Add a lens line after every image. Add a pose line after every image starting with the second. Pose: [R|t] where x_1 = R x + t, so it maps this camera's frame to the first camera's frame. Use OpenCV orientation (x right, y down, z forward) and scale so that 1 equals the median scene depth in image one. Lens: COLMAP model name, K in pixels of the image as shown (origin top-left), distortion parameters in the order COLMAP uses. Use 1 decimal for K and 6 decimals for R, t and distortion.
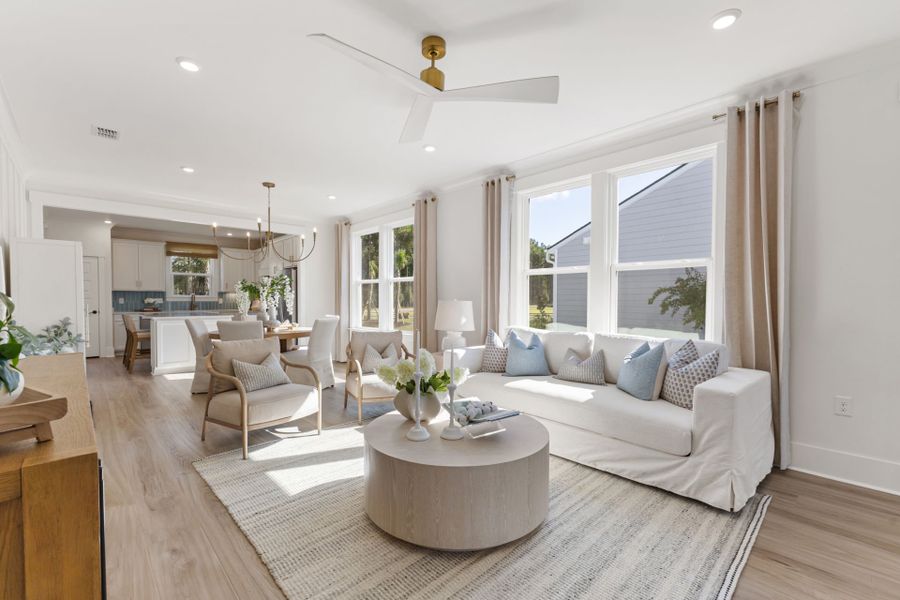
lens RADIAL K [[390.5, 0, 450.2], [0, 390.5, 306.6], [0, 0, 1]] dist [0.006612, -0.001270]
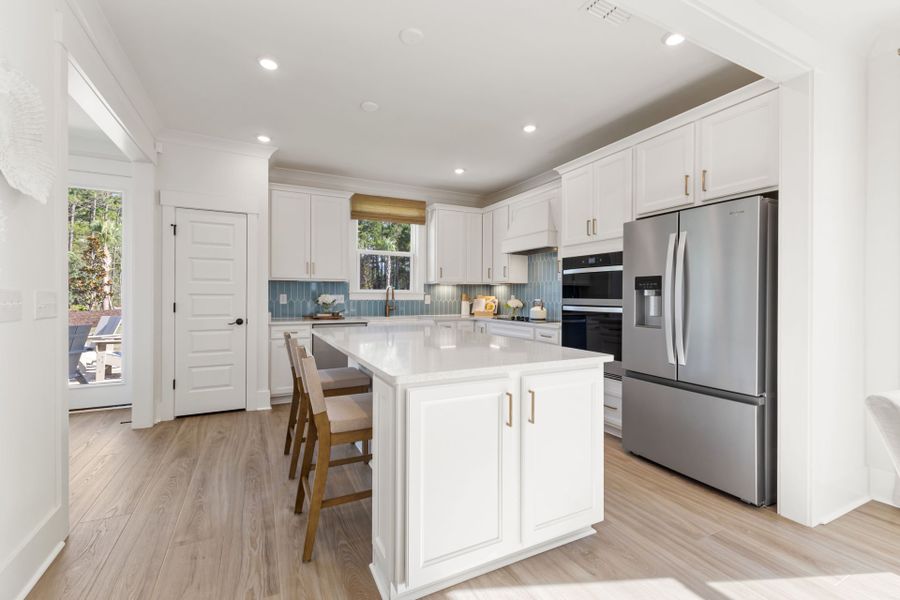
lens RADIAL K [[390.5, 0, 447.1], [0, 390.5, 295.6], [0, 0, 1]] dist [0.006612, -0.001270]
pose [[0.956975, 0.005368, -0.290120, -0.443514], [-0.010730, 0.999800, -0.016892, -0.012540], [0.289972, 0.019278, 0.956841, 0.523342]]
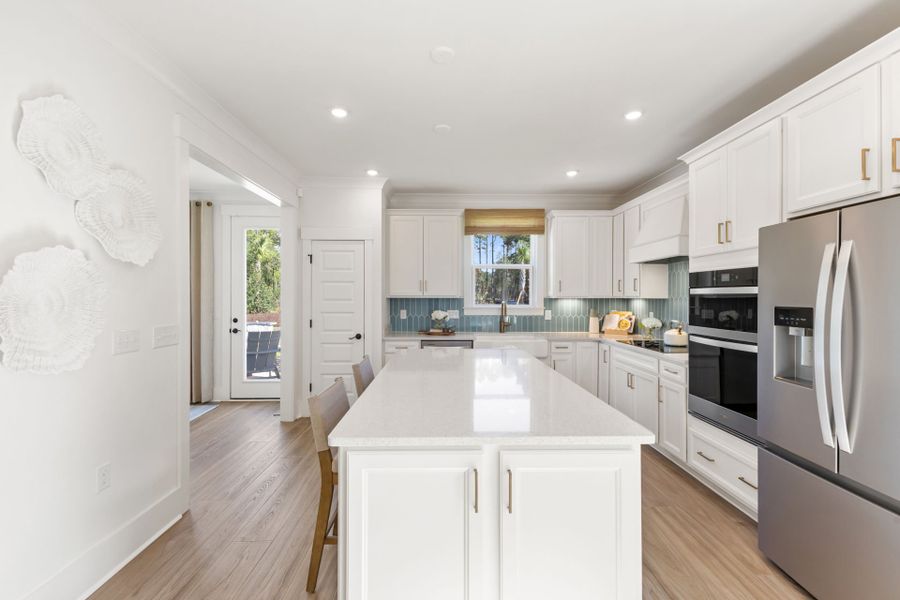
lens RADIAL K [[390.5, 0, 446.8], [0, 390.5, 294.3], [0, 0, 1]] dist [0.006612, -0.001270]
pose [[0.734337, 0.000280, -0.678786, -0.372765], [-0.014479, 0.999779, -0.015251, -0.036380], [0.678631, 0.021027, 0.734178, 0.589244]]
